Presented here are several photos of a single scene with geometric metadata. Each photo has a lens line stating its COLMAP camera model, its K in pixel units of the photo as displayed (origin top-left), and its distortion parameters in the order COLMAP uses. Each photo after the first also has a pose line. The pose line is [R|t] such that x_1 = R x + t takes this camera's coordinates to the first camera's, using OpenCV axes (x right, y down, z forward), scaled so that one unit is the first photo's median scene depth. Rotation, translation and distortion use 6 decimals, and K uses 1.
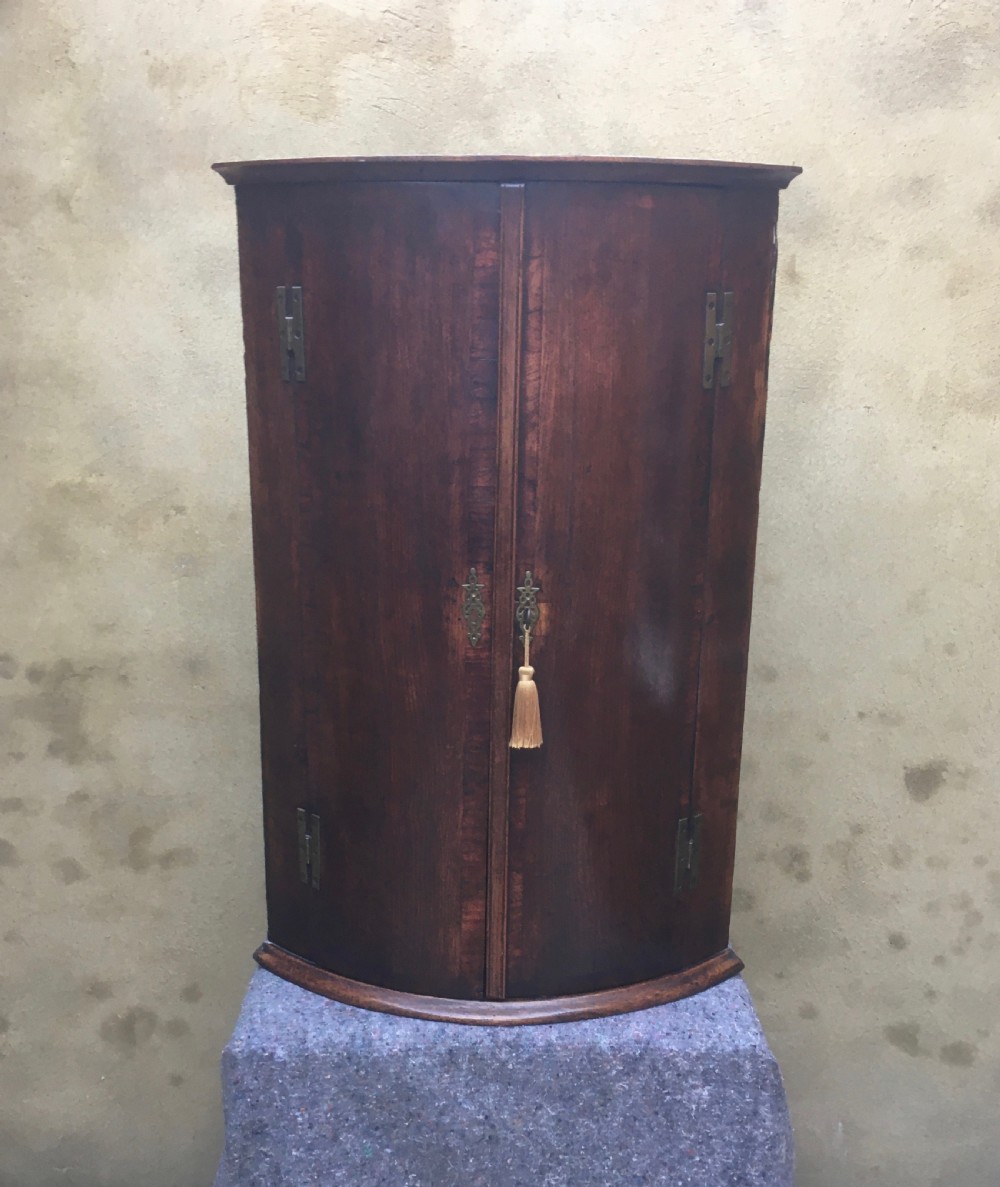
lens RADIAL K [[1135.1, 0, 505.7], [0, 1135.1, 616.4], [0, 0, 1]] dist [0.026196, 0.000000]
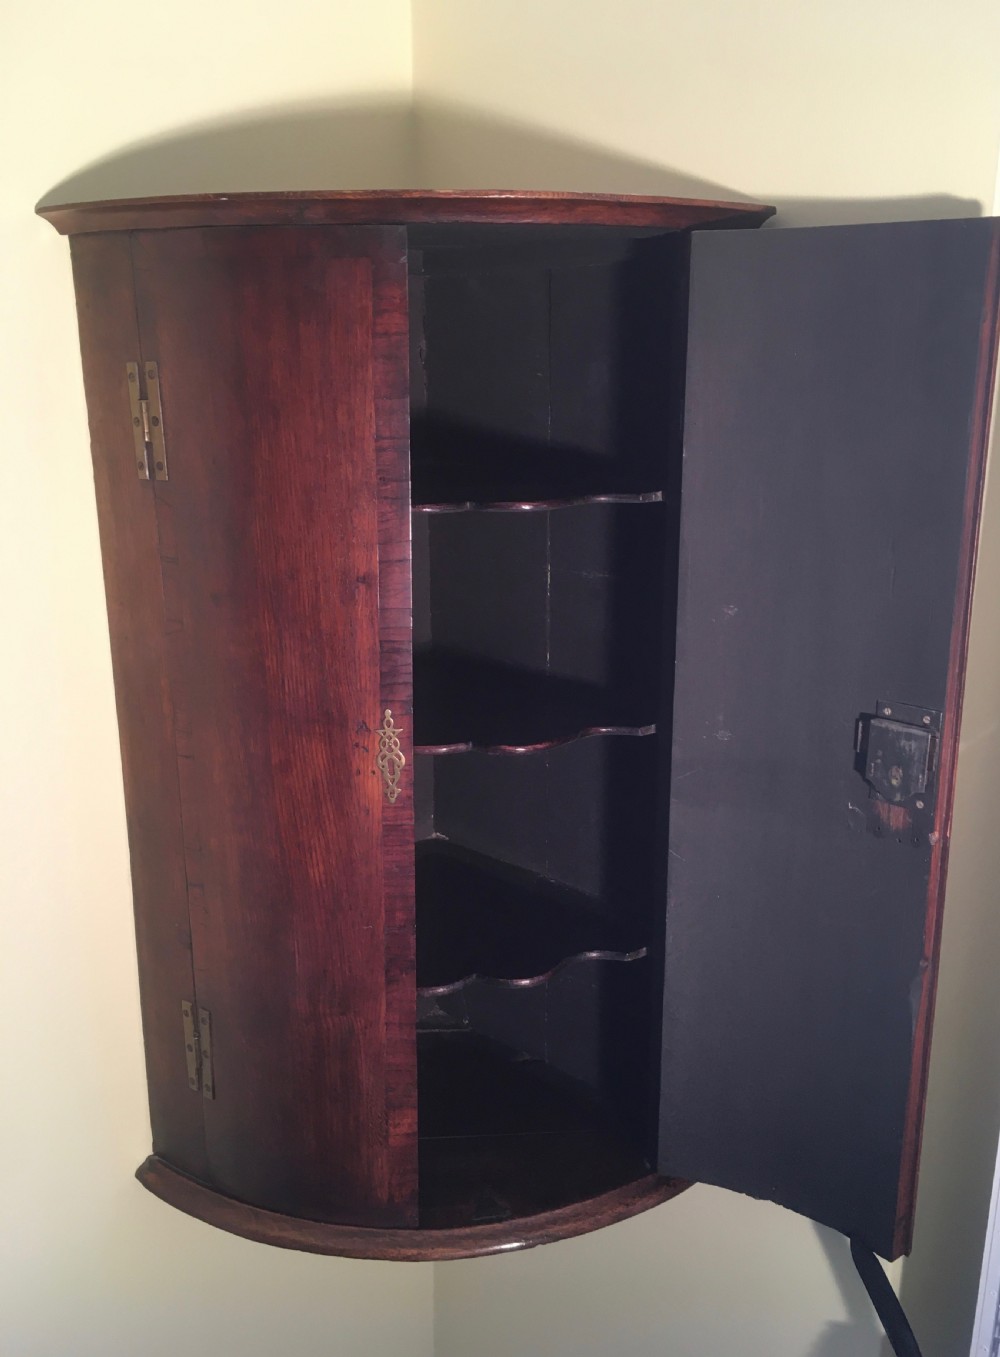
lens RADIAL K [[1144.0, 0, 502.5], [0, 1144.0, 680.8], [0, 0, 1]] dist [0.055531, -0.048035]
pose [[0.998170, -0.031178, 0.051819, 0.009596], [0.031331, 0.999507, -0.002150, -0.052073], [-0.051726, 0.003769, 0.998654, 0.168272]]
